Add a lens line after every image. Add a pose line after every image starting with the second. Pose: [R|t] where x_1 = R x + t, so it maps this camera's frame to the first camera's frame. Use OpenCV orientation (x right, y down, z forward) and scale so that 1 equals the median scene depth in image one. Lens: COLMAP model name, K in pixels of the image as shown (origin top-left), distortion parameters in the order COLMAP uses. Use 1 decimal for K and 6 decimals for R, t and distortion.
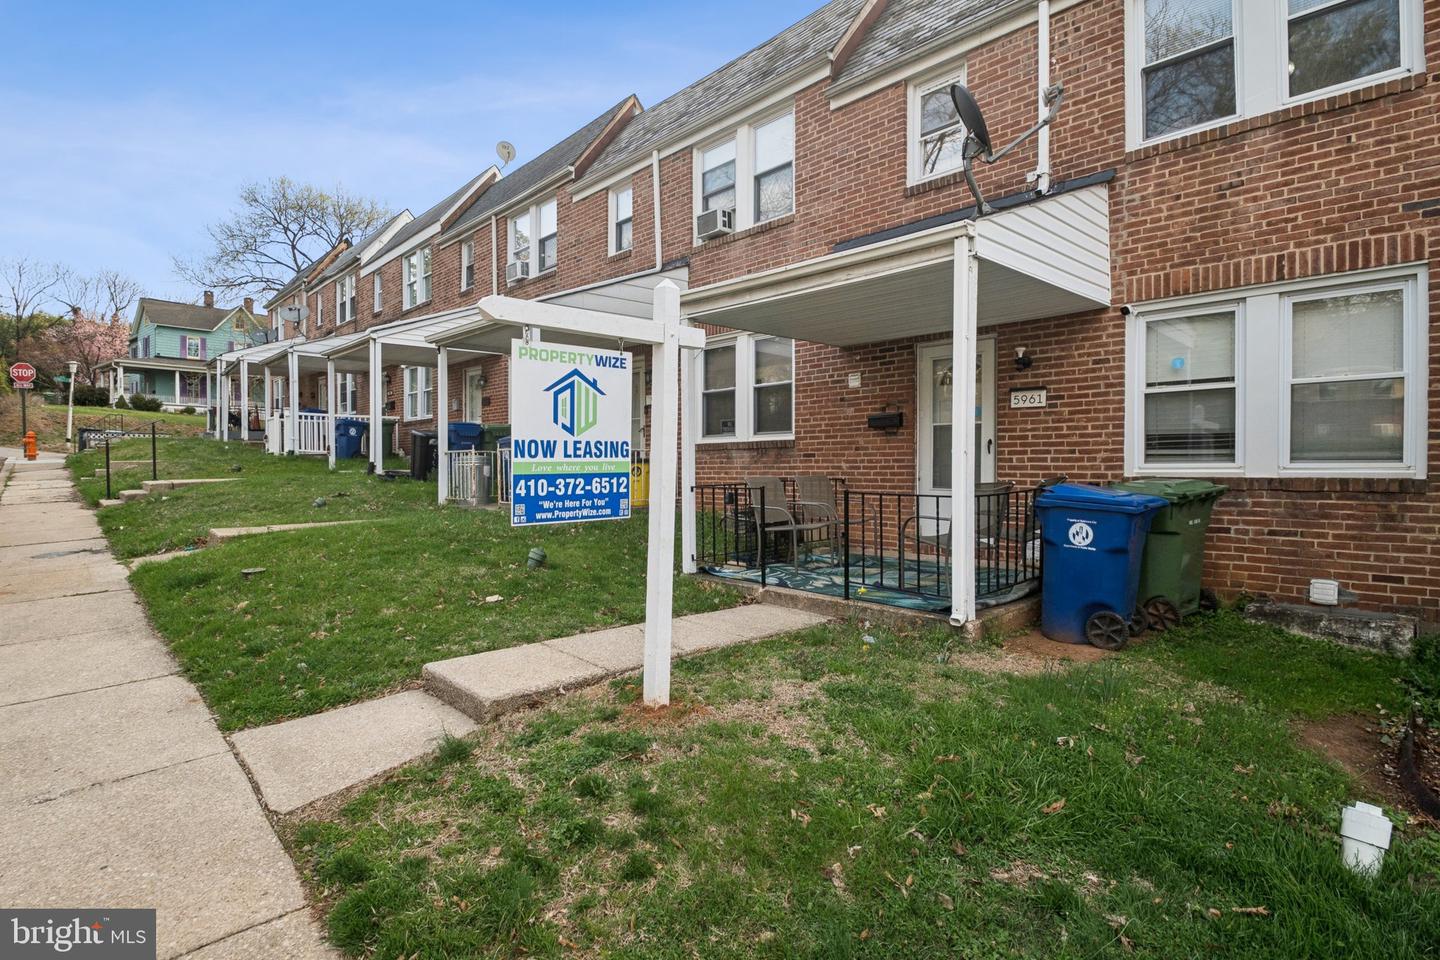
lens RADIAL K [[748.4, 0, 719.9], [0, 748.4, 434.8], [0, 0, 1]] dist [0.018673, -0.017272]
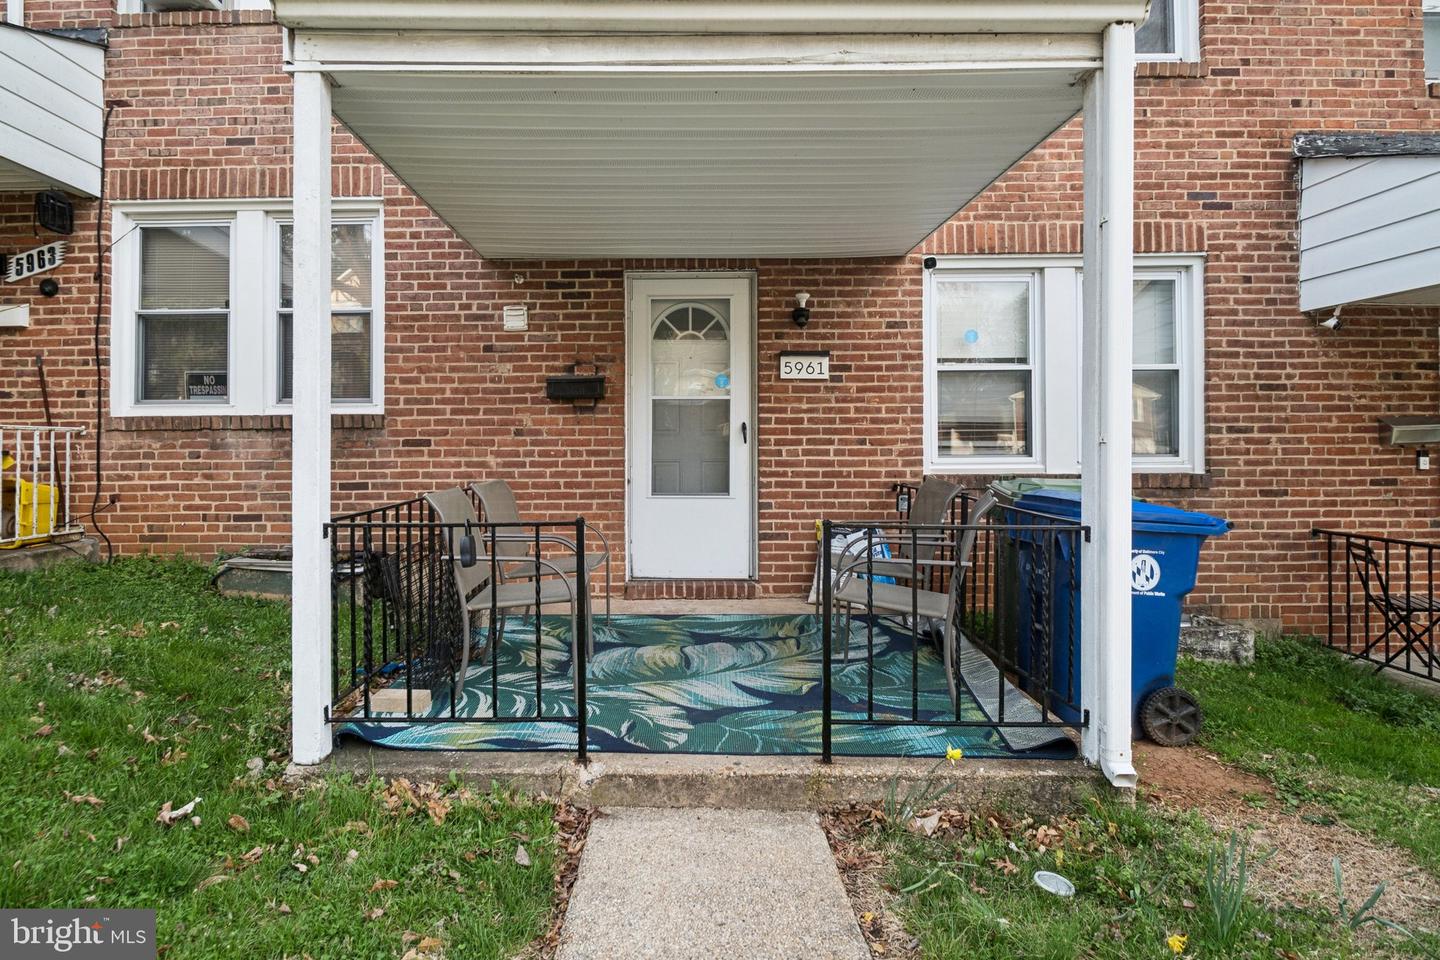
lens RADIAL K [[748.4, 0, 719.9], [0, 748.4, 434.8], [0, 0, 1]] dist [0.018673, -0.017272]
pose [[0.701368, 0.018427, 0.712562, -0.158159], [-0.028495, 0.999592, 0.002198, 0.017526], [-0.712230, -0.021846, 0.701606, 0.568259]]
